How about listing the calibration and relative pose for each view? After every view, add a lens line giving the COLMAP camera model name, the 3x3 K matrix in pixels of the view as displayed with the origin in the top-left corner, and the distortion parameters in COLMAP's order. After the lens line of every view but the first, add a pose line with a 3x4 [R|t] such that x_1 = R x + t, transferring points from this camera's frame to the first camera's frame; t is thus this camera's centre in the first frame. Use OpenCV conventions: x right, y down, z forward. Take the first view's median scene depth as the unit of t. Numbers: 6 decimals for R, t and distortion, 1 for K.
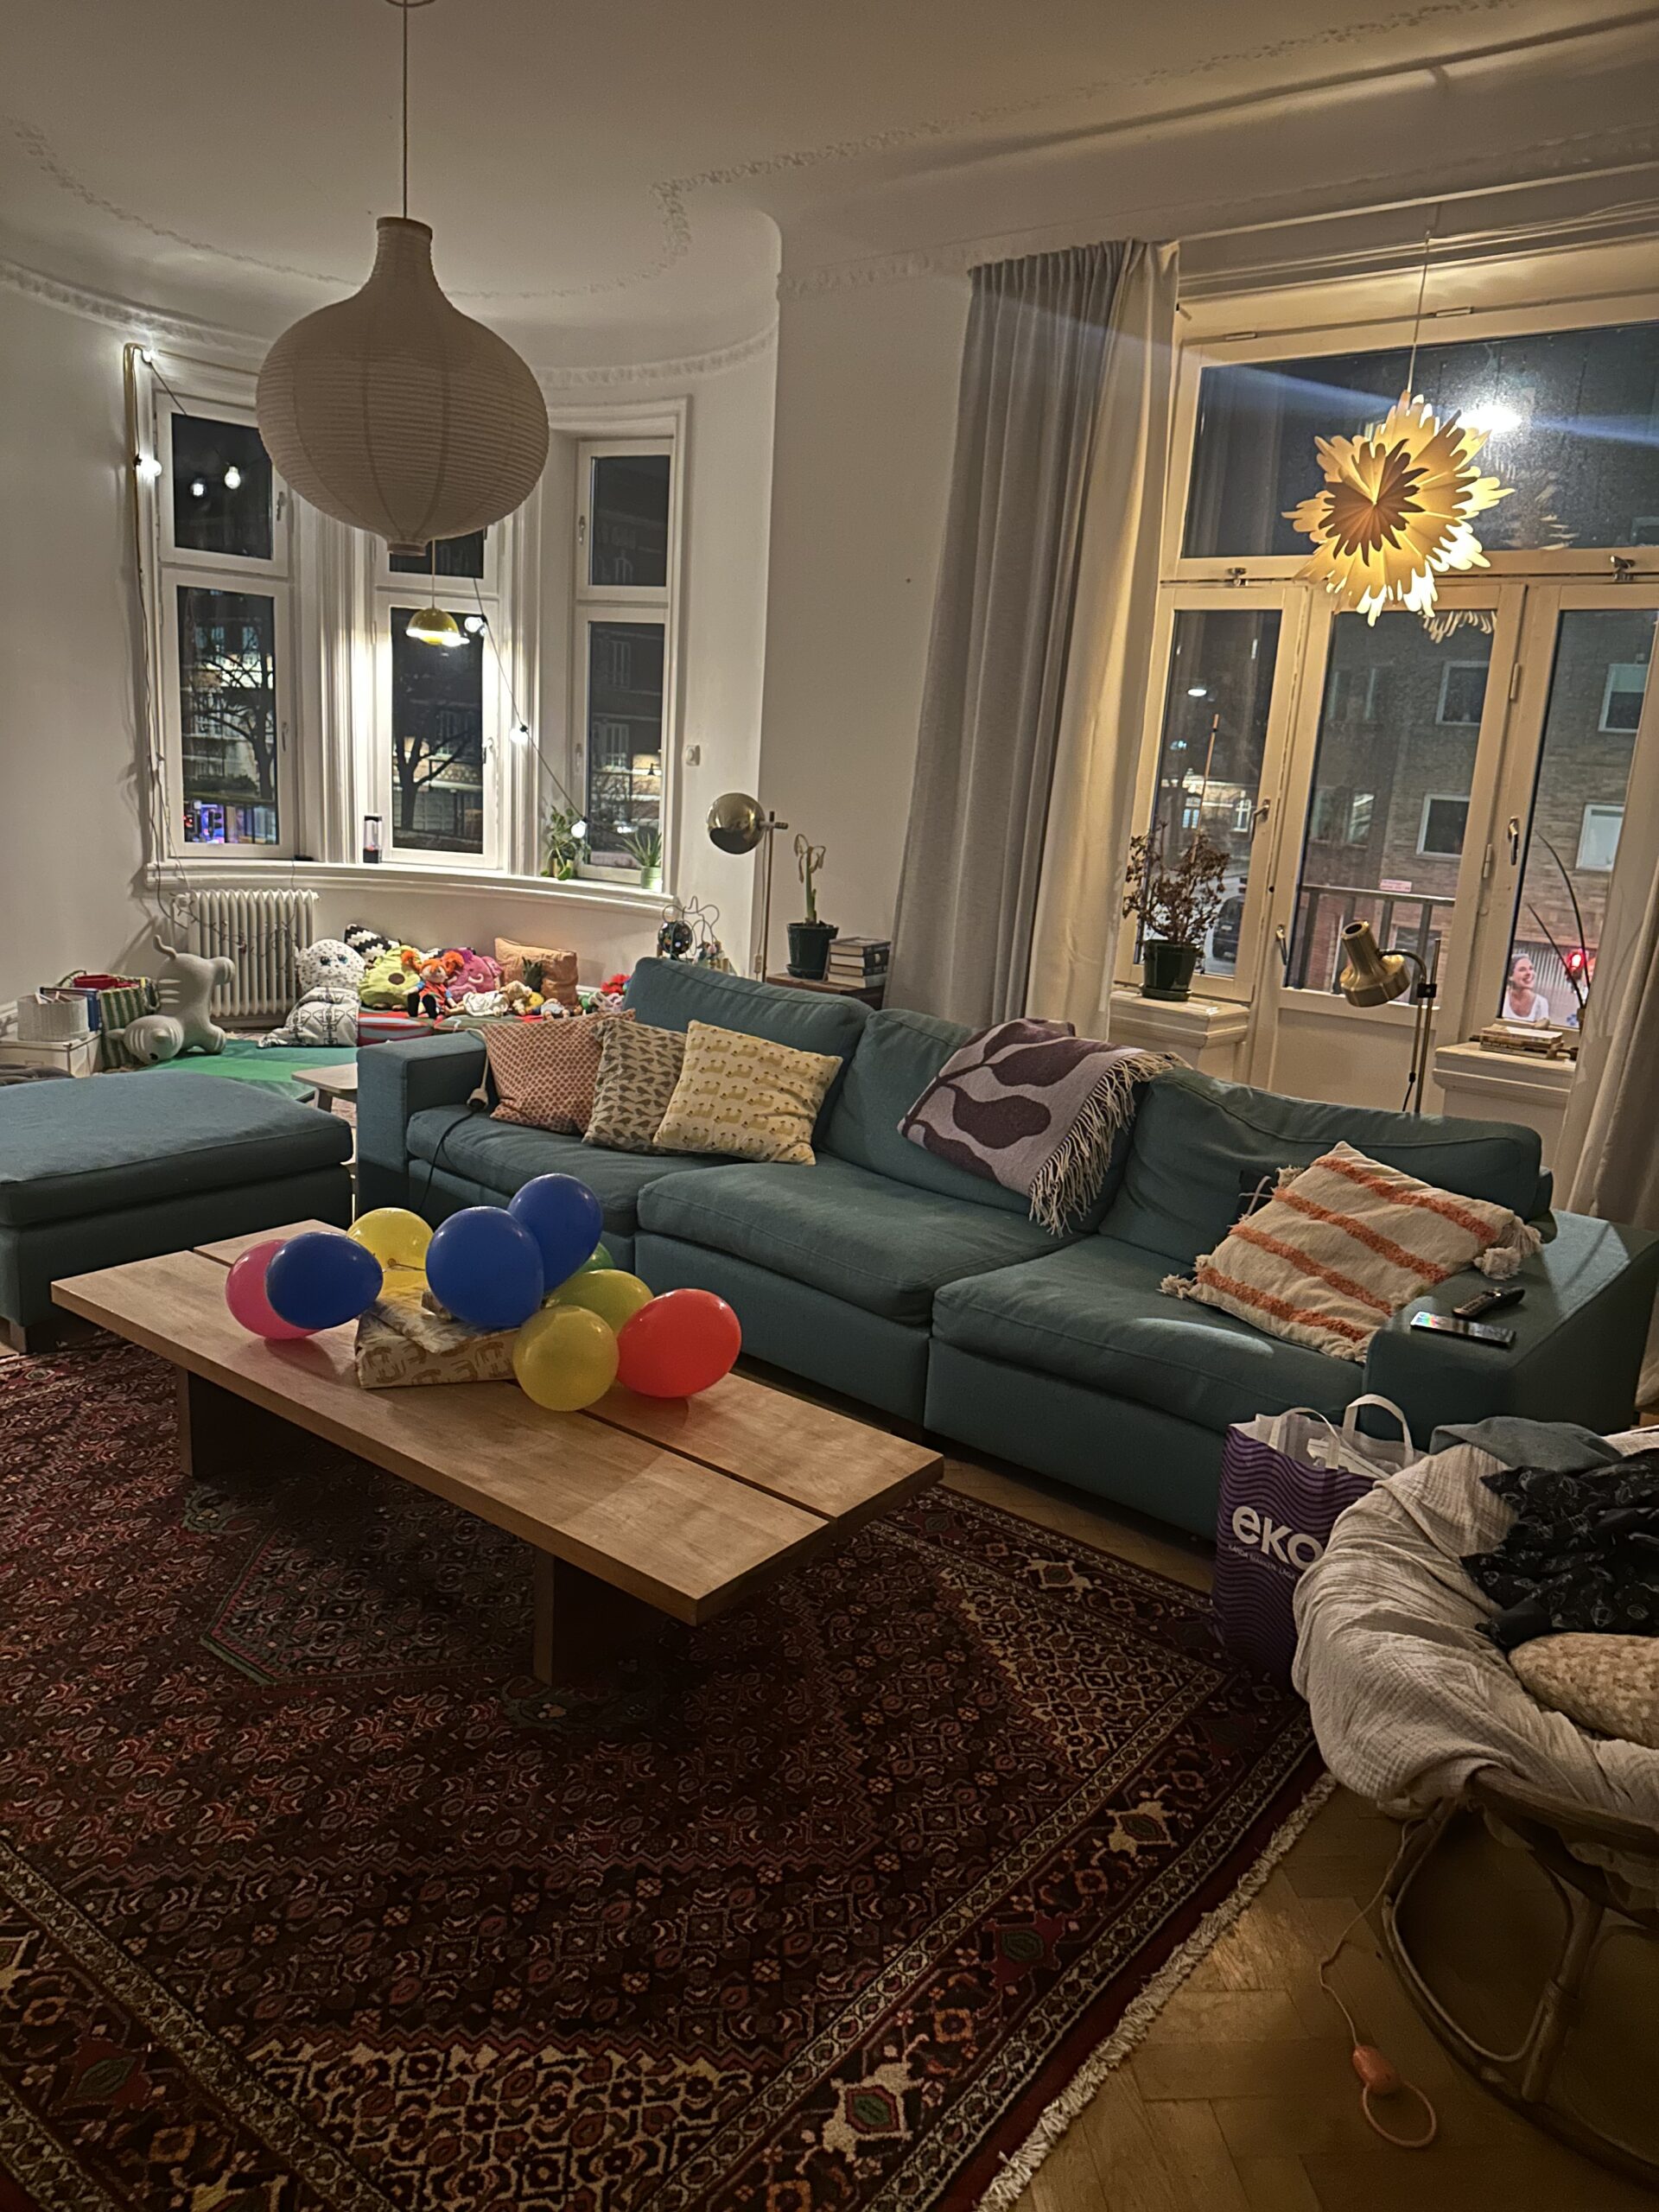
lens RADIAL K [[1576.0, 0, 822.4], [0, 1576.0, 1101.0], [0, 0, 1]] dist [0.007931, 0.002701]
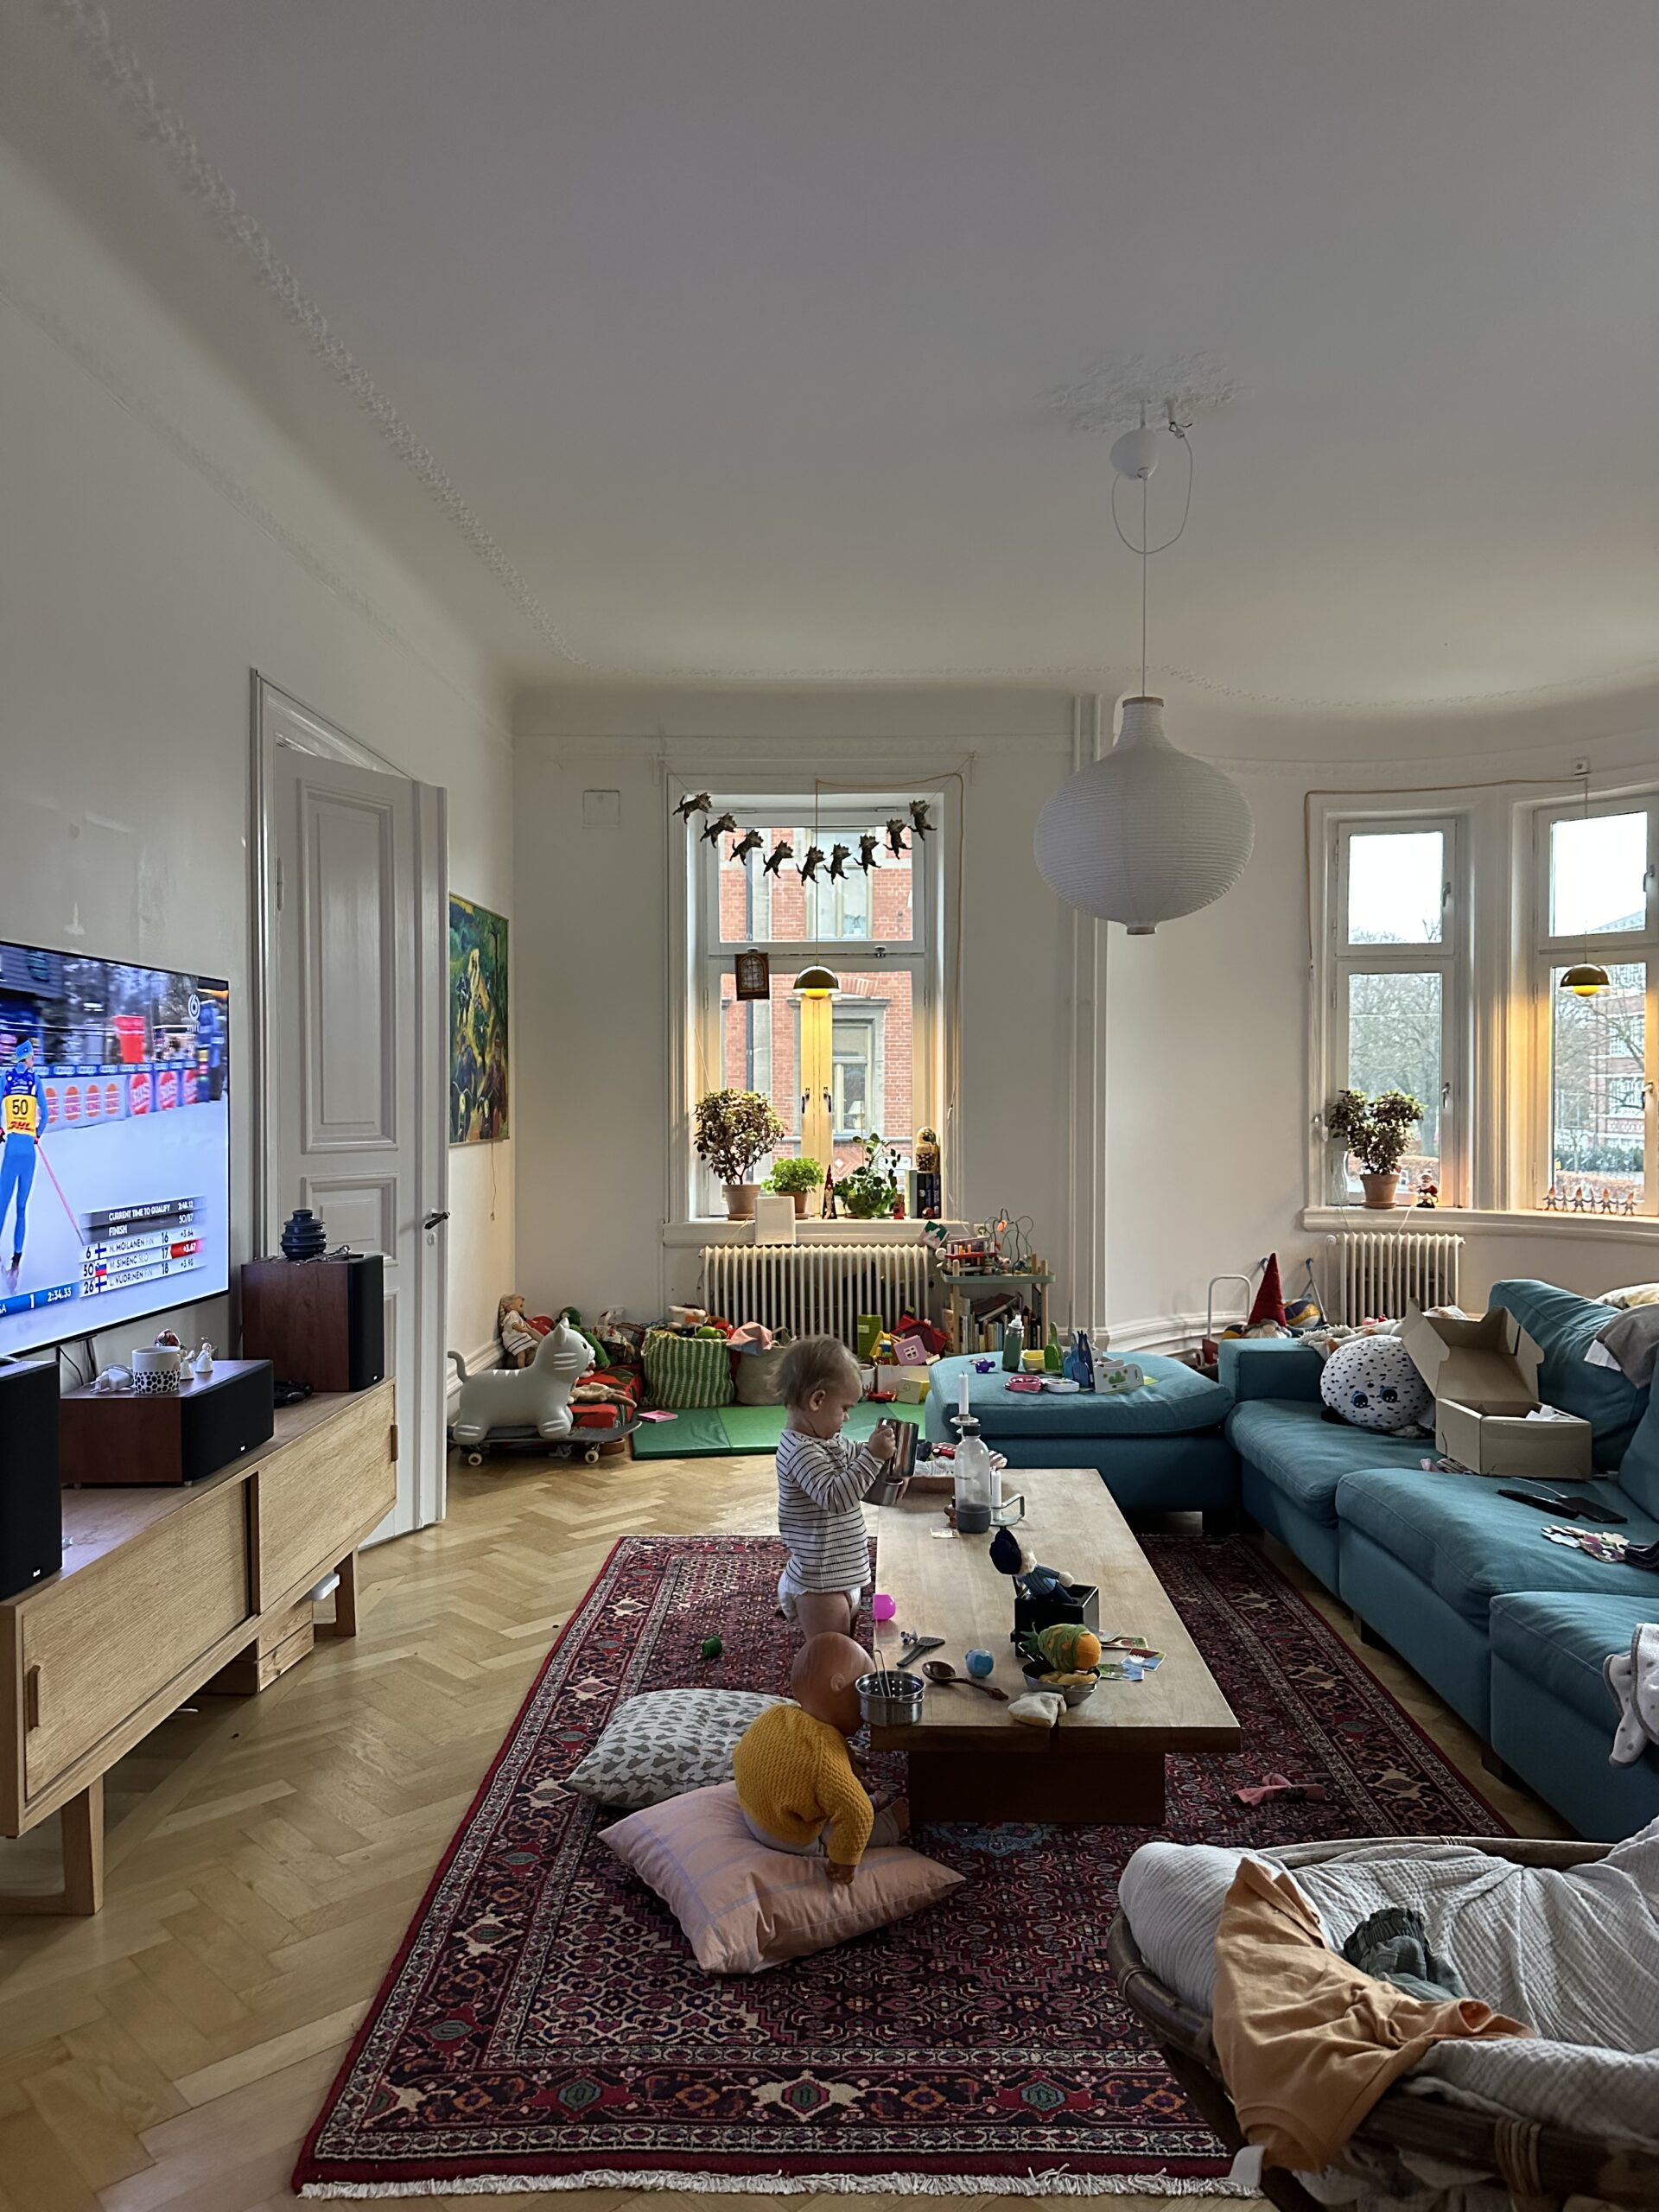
lens RADIAL K [[1576.0, 0, 825.3], [0, 1576.0, 1107.6], [0, 0, 1]] dist [0.007931, 0.002701]
pose [[0.610456, -0.047449, -0.790627, 1.028466], [-0.143272, 0.975122, -0.169144, 0.092250], [0.778984, 0.216529, 0.588472, 0.119860]]
